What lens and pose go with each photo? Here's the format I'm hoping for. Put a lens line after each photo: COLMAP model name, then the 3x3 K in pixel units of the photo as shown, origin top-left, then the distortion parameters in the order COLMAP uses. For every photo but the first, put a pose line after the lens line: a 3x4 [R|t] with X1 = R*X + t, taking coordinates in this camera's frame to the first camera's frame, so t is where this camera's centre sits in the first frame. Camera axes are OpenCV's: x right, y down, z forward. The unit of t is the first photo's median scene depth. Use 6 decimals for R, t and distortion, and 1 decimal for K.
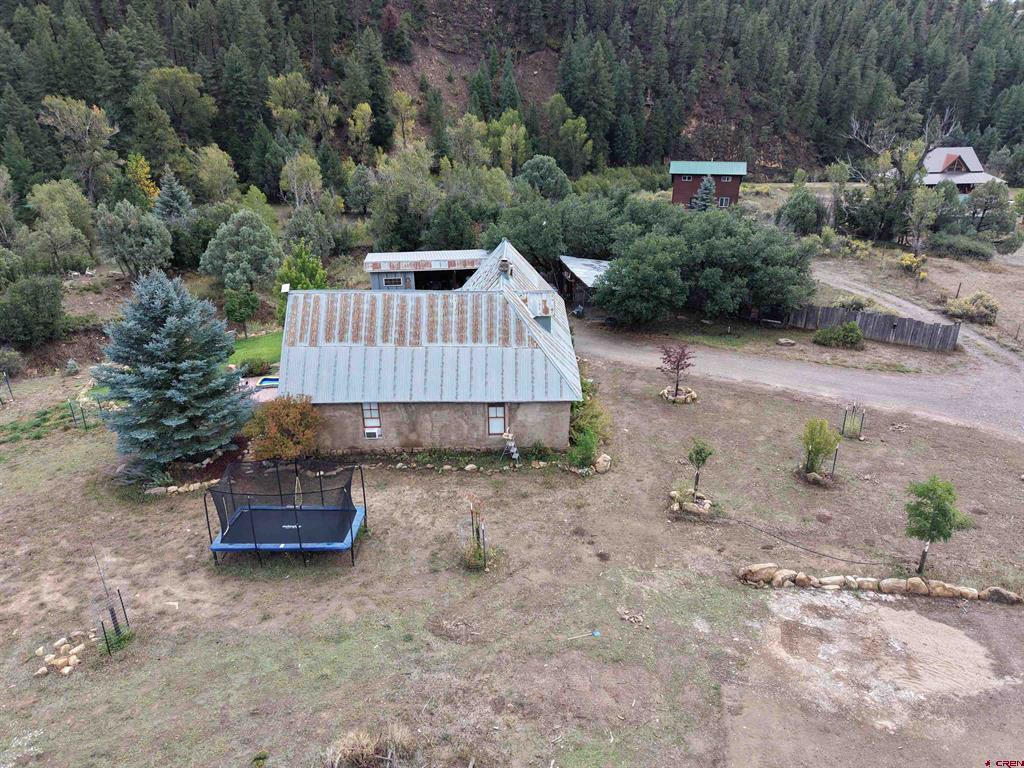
lens RADIAL K [[687.7, 0, 516.3], [0, 687.7, 380.1], [0, 0, 1]] dist [0.041295, -0.037782]
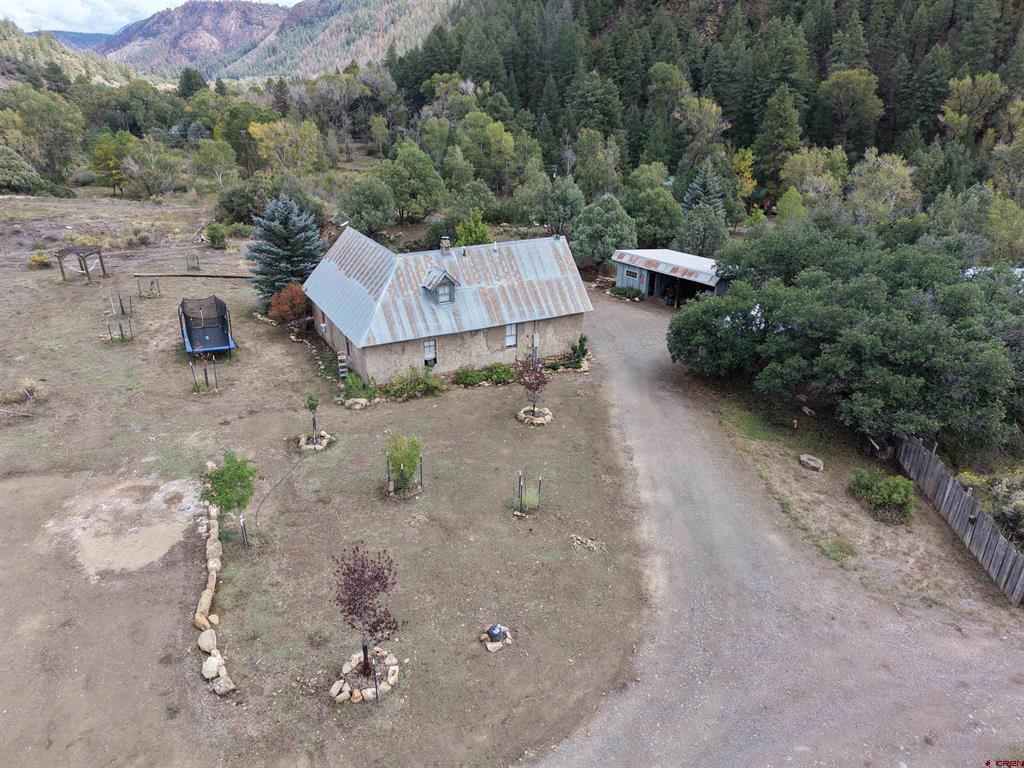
lens RADIAL K [[680.1, 0, 512.0], [0, 680.1, 384.0], [0, 0, 1]] dist [0.078311, -0.101185]
pose [[0.475443, 0.348742, -0.807671, 0.204057], [-0.350251, 0.917212, 0.189861, -0.041849], [0.807018, 0.192619, 0.558229, 0.112942]]
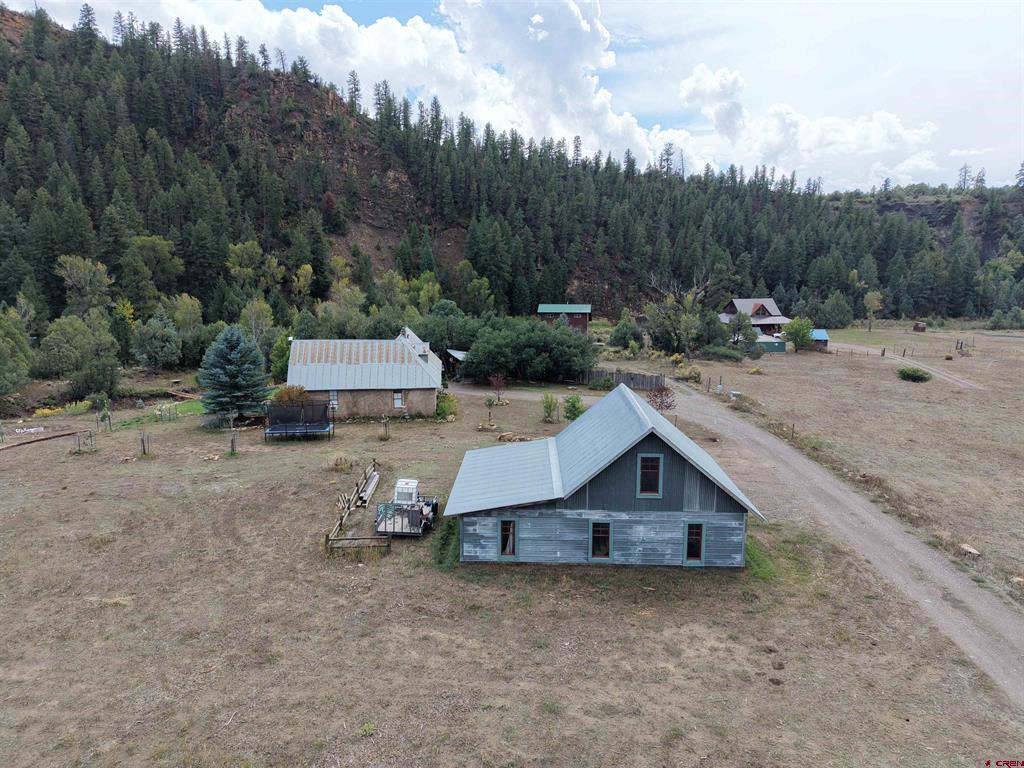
lens RADIAL K [[680.1, 0, 512.0], [0, 680.1, 384.0], [0, 0, 1]] dist [0.078311, -0.101185]
pose [[0.994827, -0.010657, 0.101025, 0.018585], [0.032247, 0.976176, -0.214571, 0.081473], [-0.096332, 0.216718, 0.971470, -0.176522]]
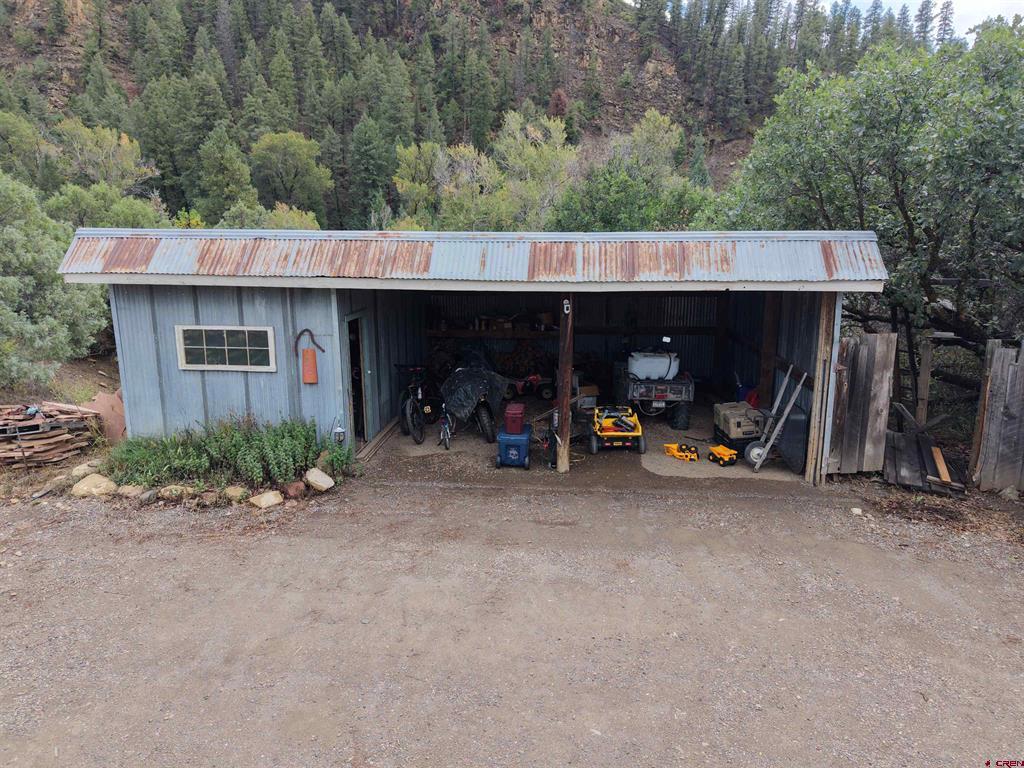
lens RADIAL K [[680.1, 0, 512.0], [0, 680.1, 384.0], [0, 0, 1]] dist [0.078311, -0.101185]
pose [[0.970287, 0.056353, -0.235302, -0.022543], [-0.098827, 0.979982, -0.172825, -0.037487], [0.220852, 0.190944, 0.956433, 0.288945]]
